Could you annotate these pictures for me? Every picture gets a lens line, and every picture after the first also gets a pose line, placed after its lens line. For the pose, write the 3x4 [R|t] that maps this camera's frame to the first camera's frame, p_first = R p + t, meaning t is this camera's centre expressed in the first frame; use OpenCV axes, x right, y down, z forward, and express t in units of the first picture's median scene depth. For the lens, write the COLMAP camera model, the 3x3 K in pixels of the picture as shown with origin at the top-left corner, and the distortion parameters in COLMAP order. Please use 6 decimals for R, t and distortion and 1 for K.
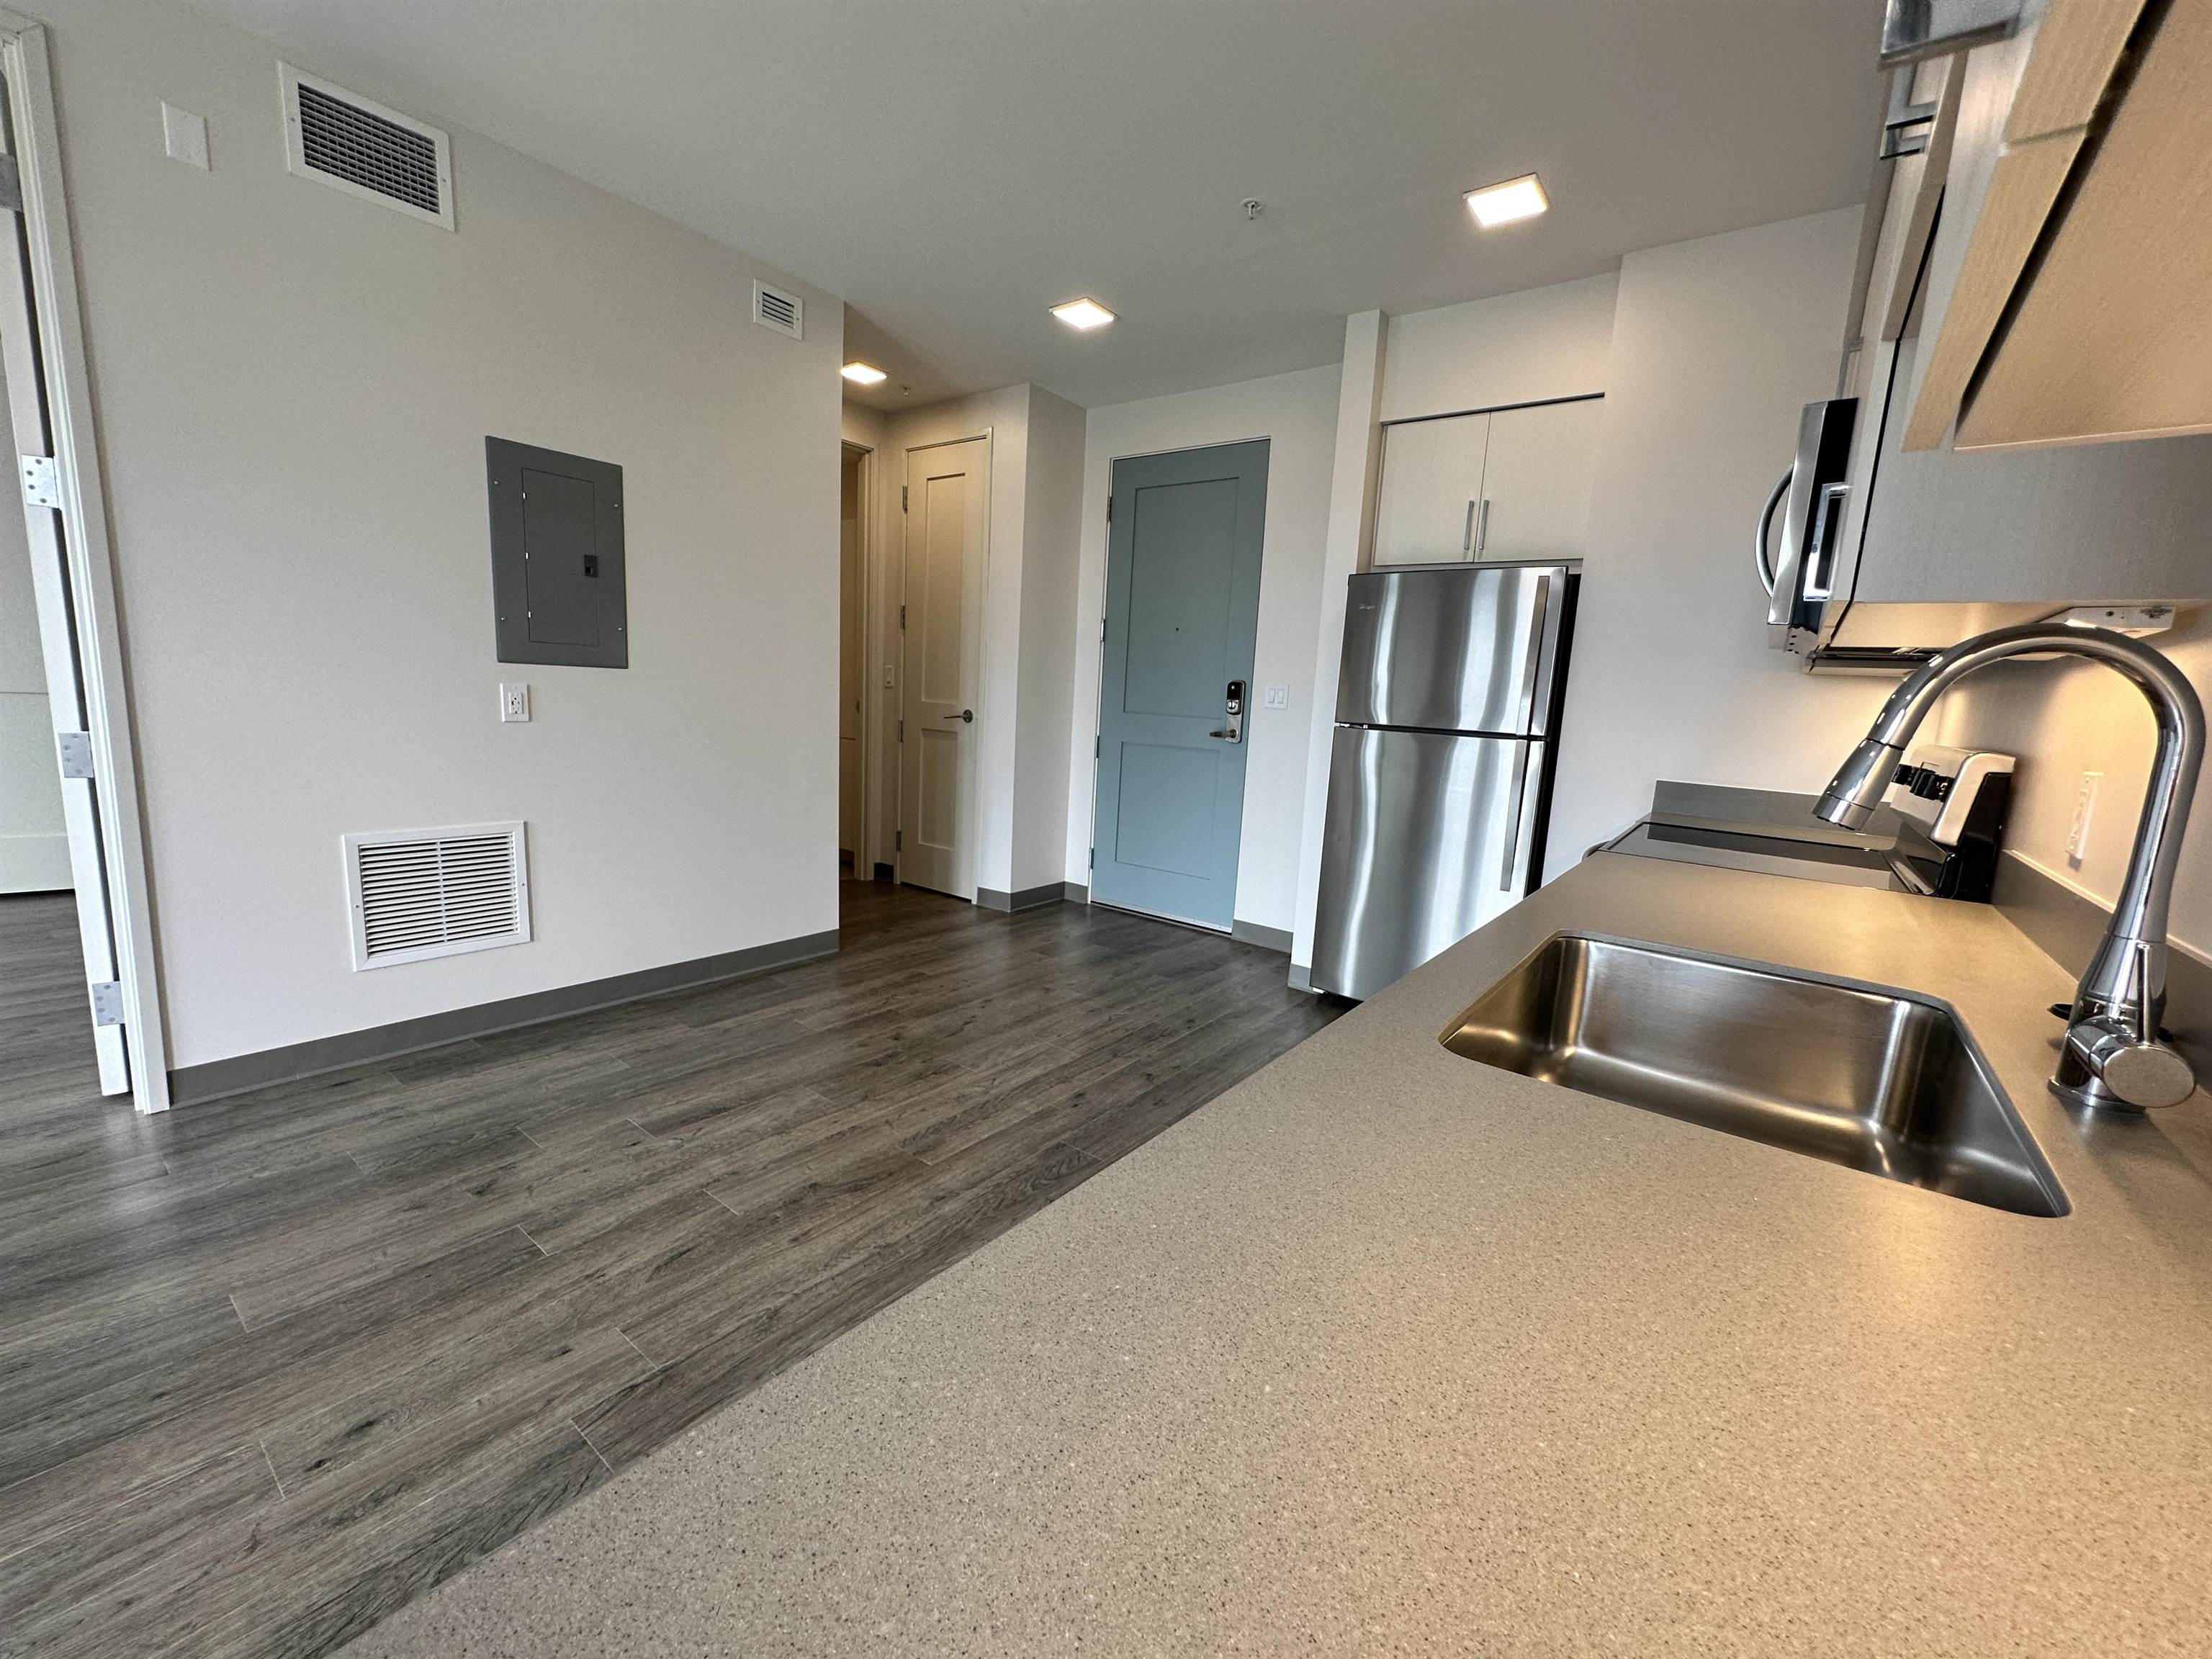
lens RADIAL K [[886.1, 0, 1106.8], [0, 886.1, 831.9], [0, 0, 1]] dist [-0.004269, 0.001678]
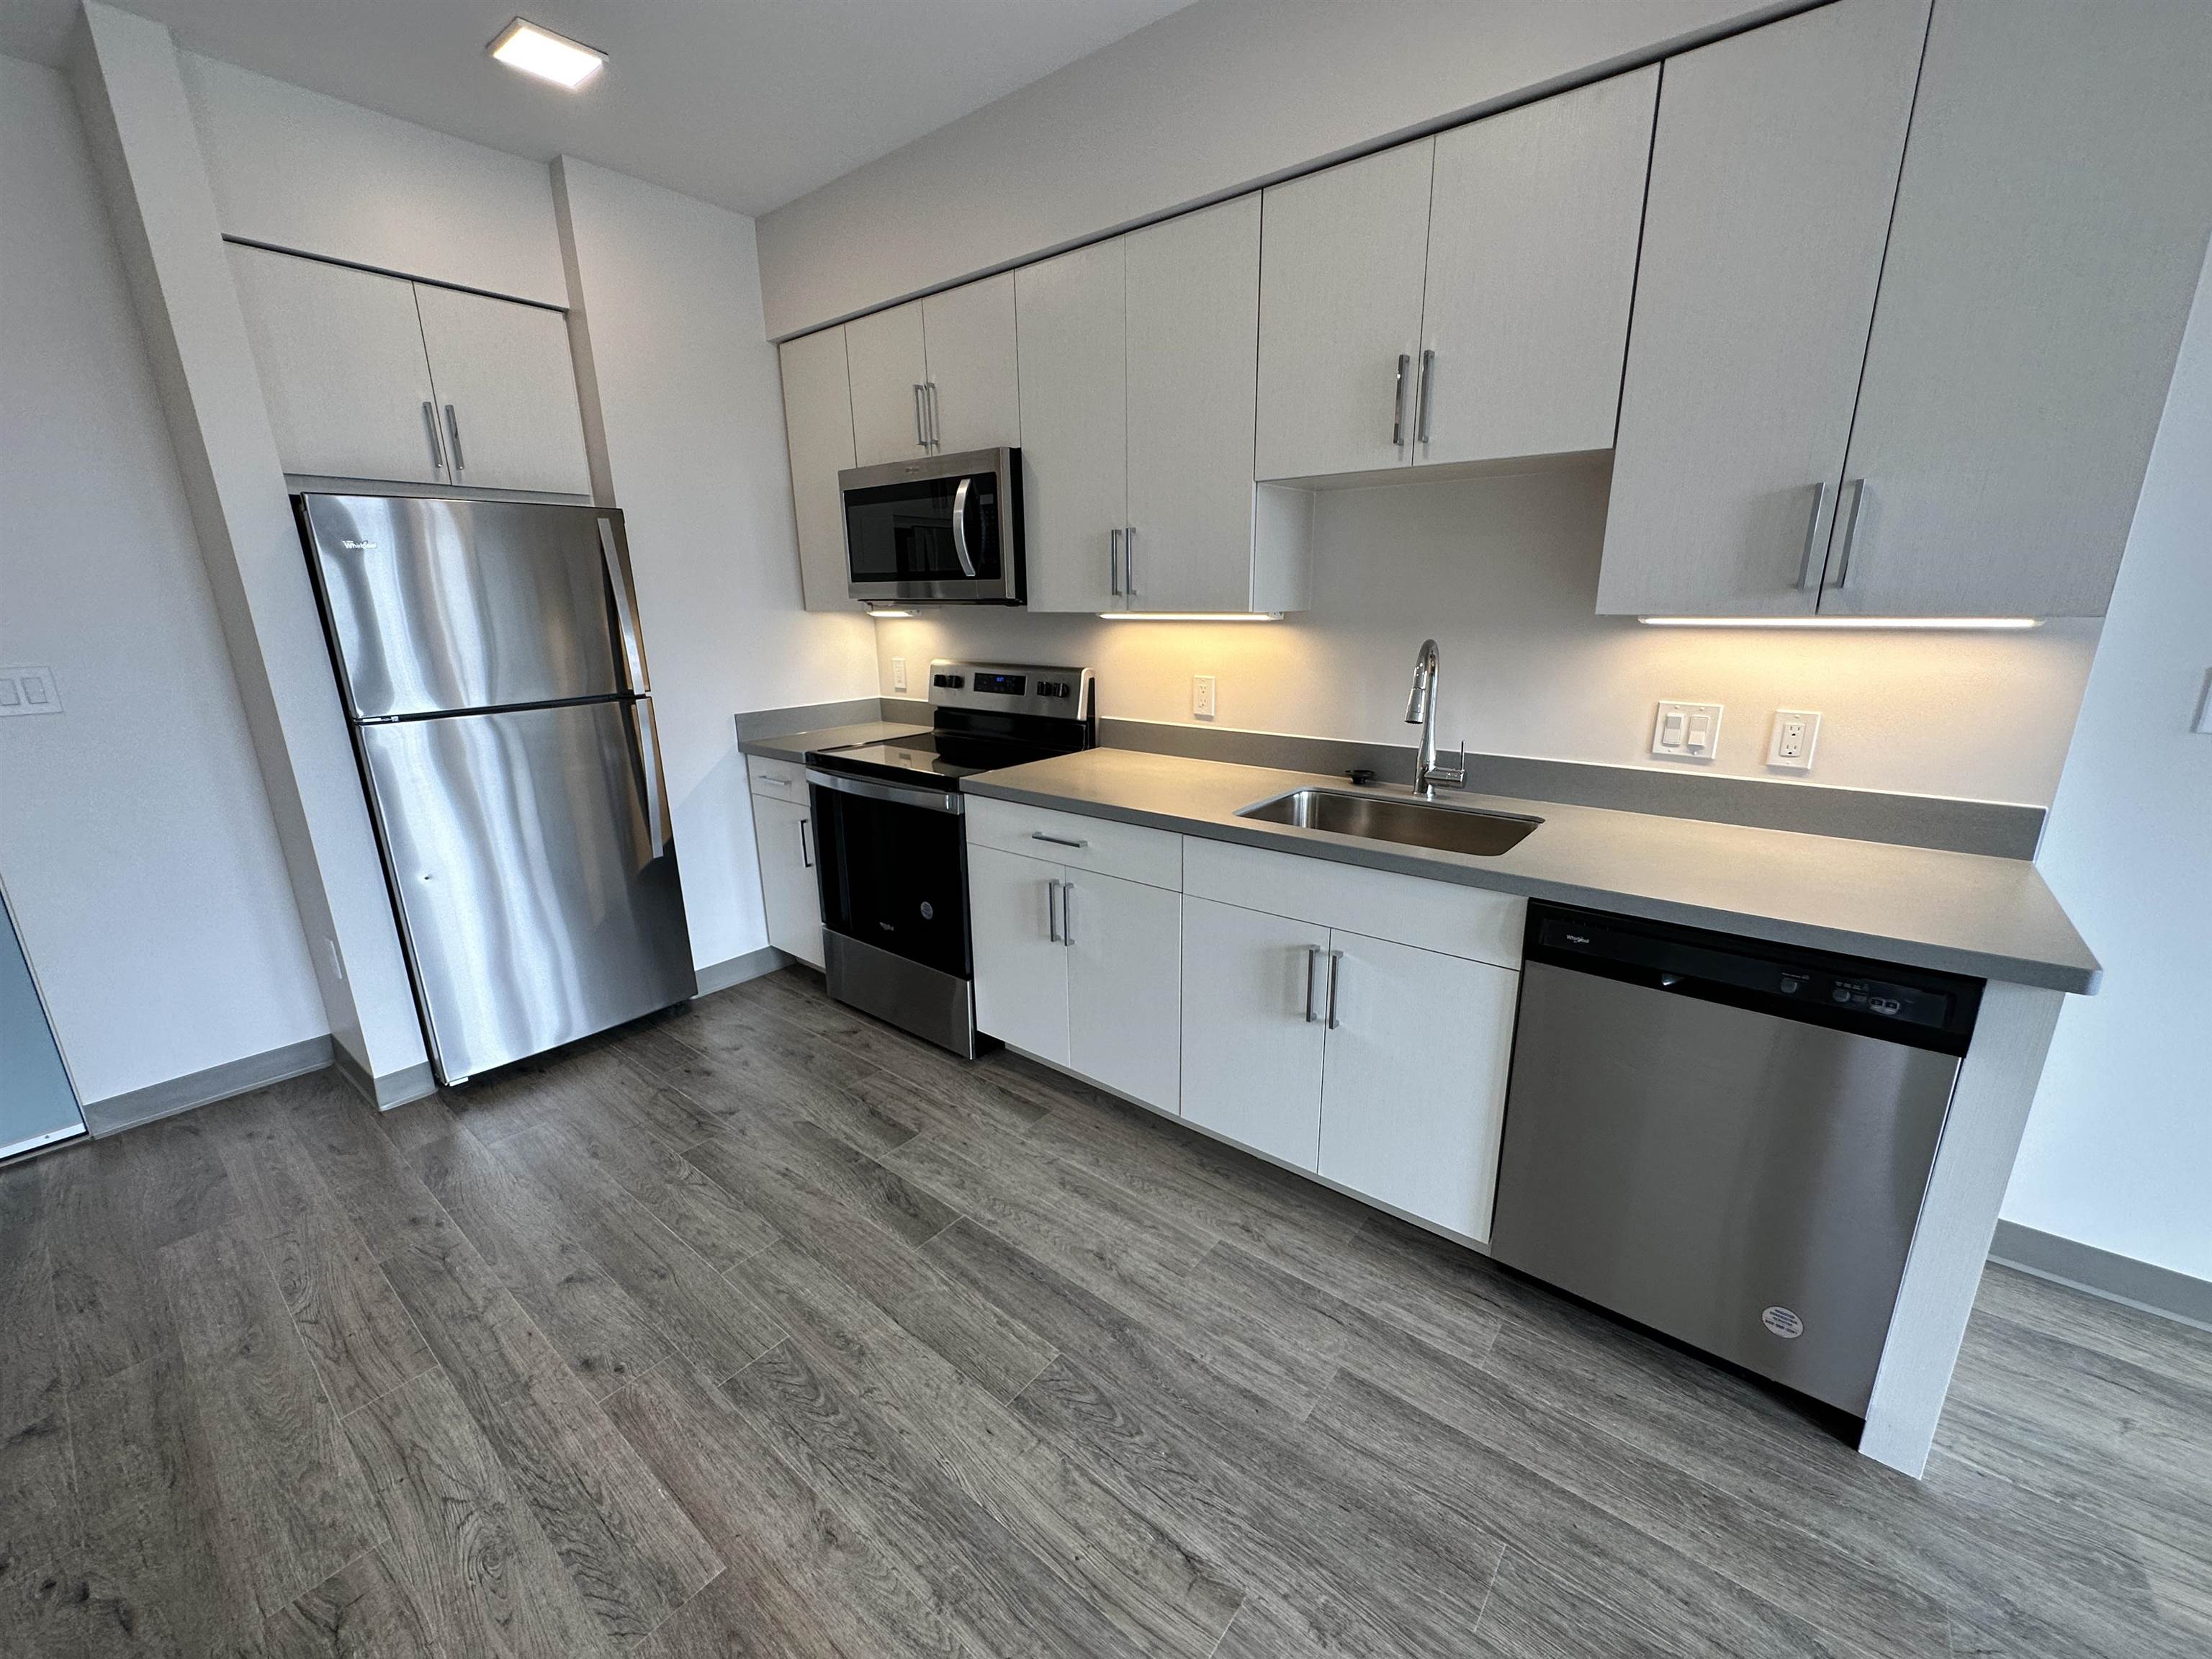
lens RADIAL K [[886.1, 0, 1106.8], [0, 886.1, 831.9], [0, 0, 1]] dist [-0.004269, 0.001678]
pose [[0.026039, -0.315232, 0.948657, -0.522505], [0.175440, 0.935692, 0.306108, -0.199221], [-0.984146, 0.158461, 0.079669, 0.534881]]
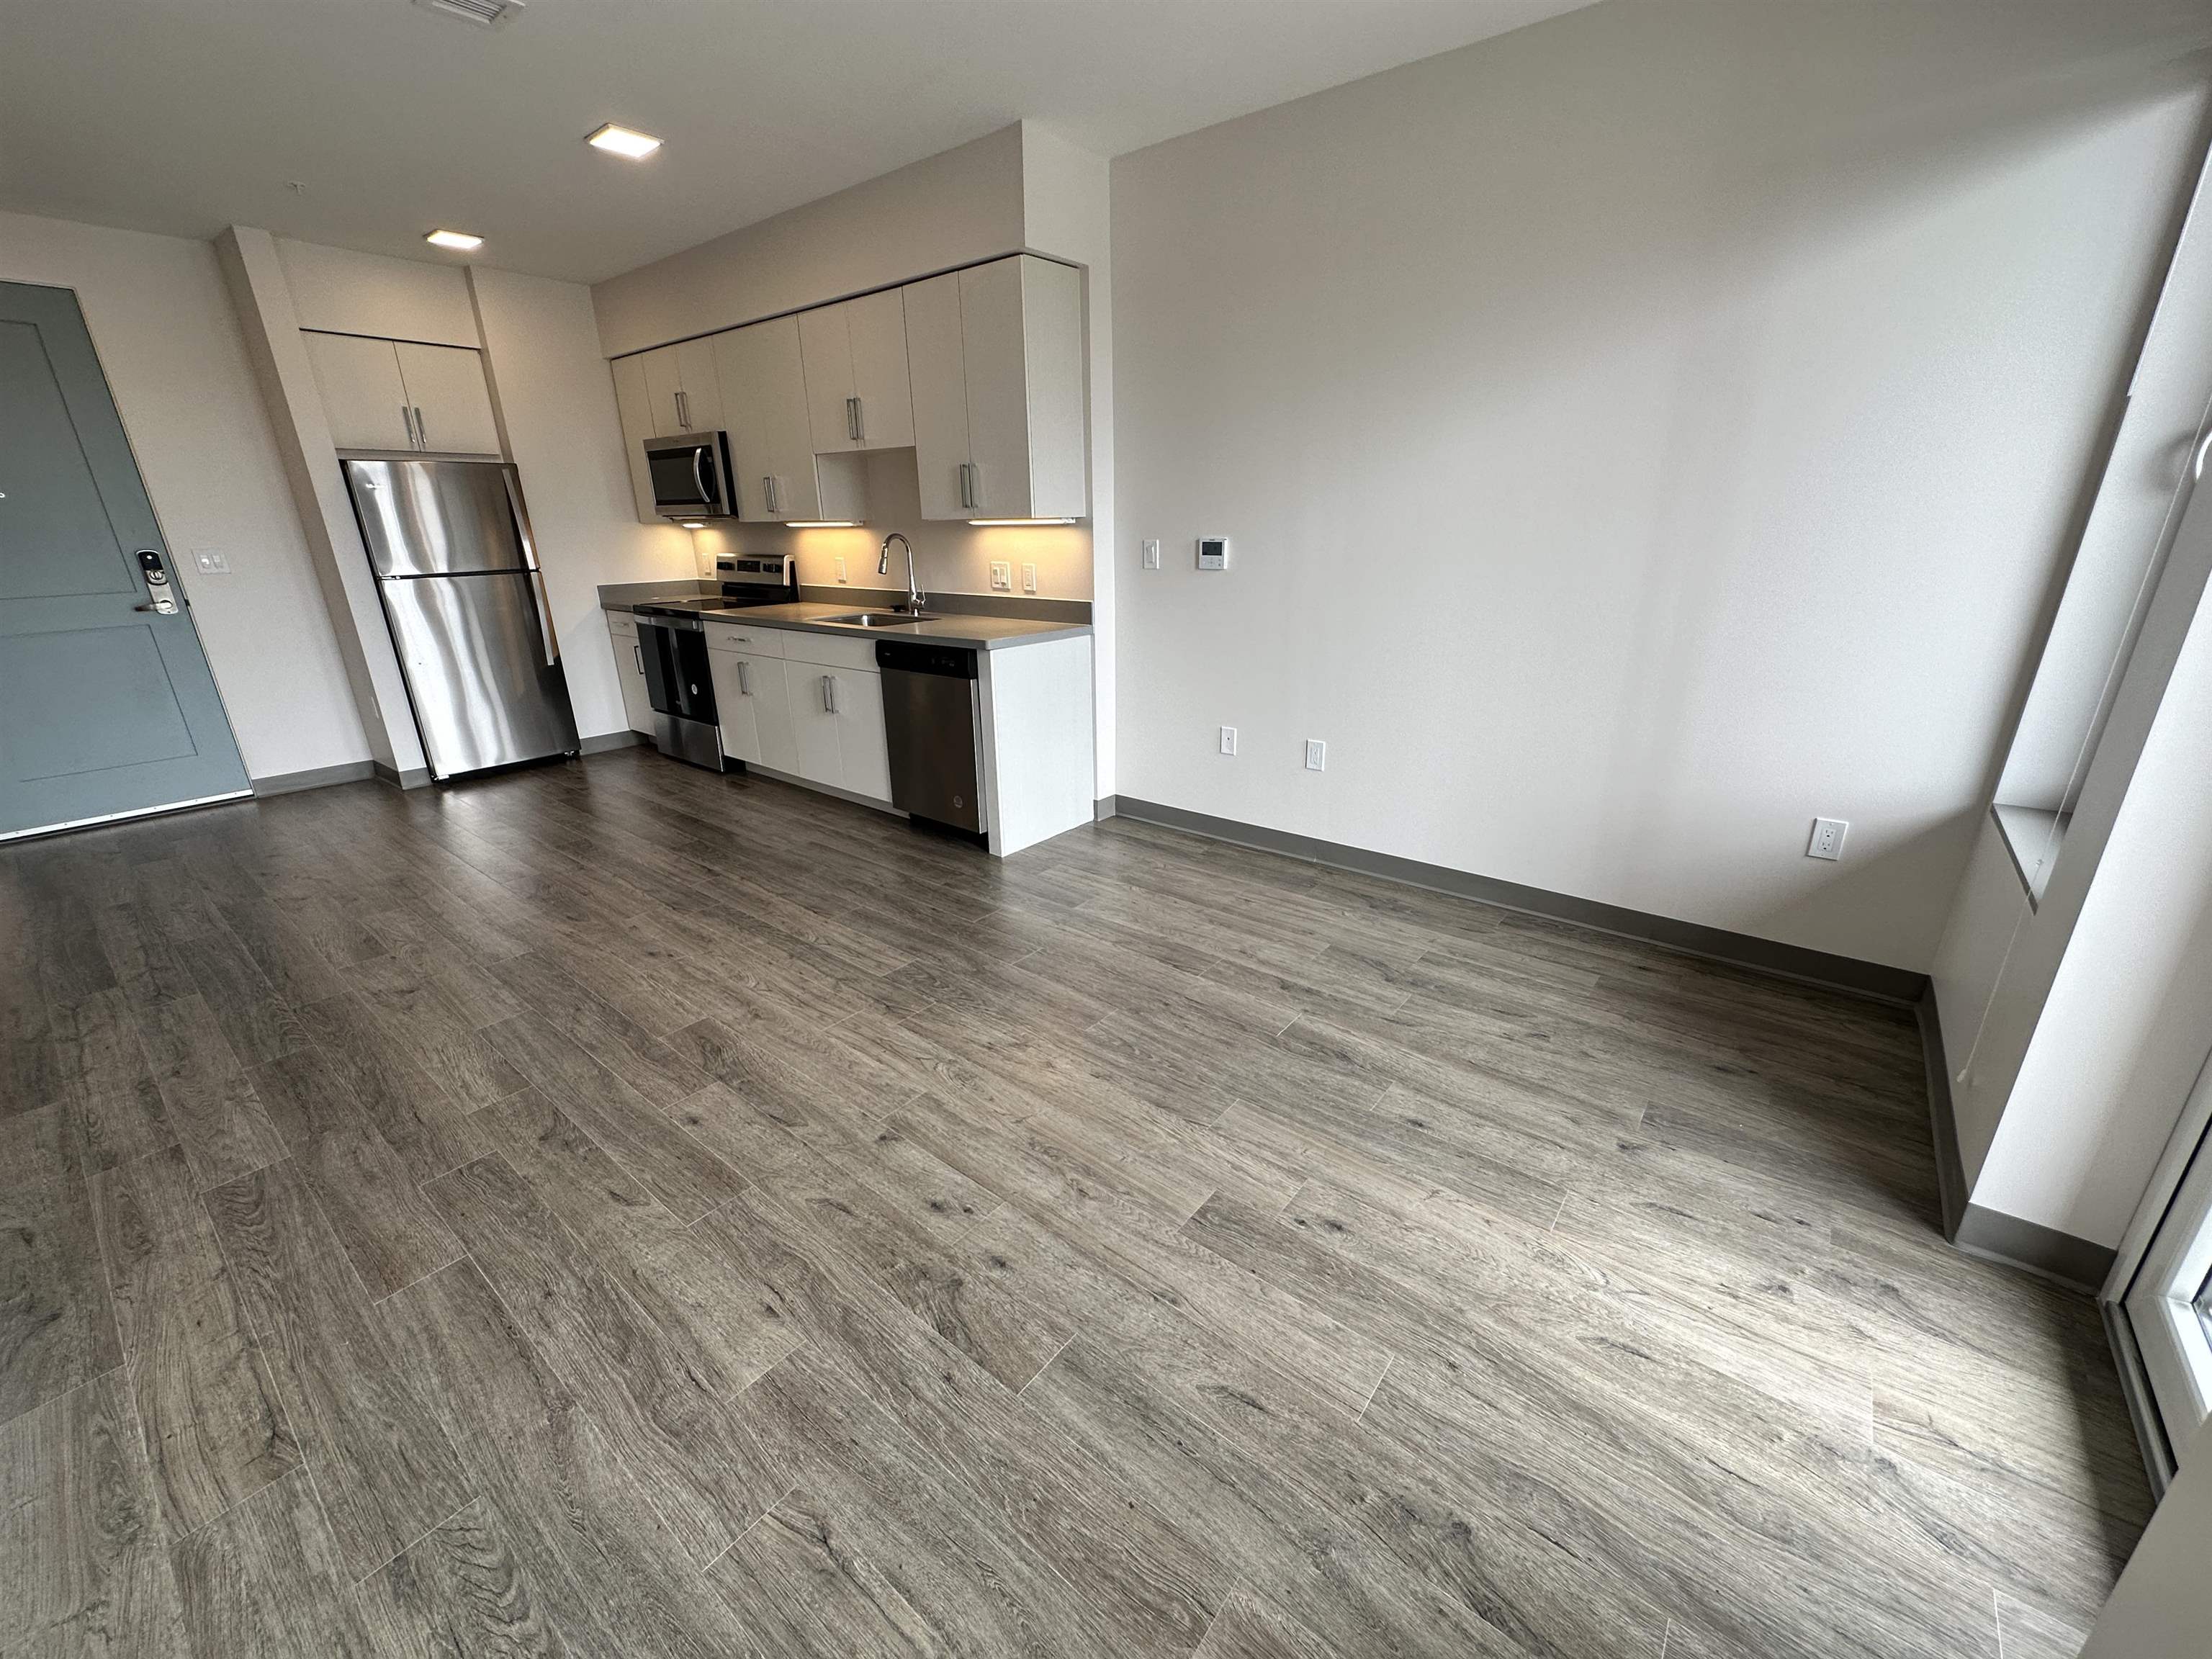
lens RADIAL K [[886.1, 0, 1106.8], [0, 886.1, 831.9], [0, 0, 1]] dist [-0.004269, 0.001678]
pose [[0.026203, -0.388207, 0.921200, -1.440572], [0.175546, 0.908983, 0.378065, -0.114628], [-0.984122, 0.151807, 0.091967, -0.176753]]
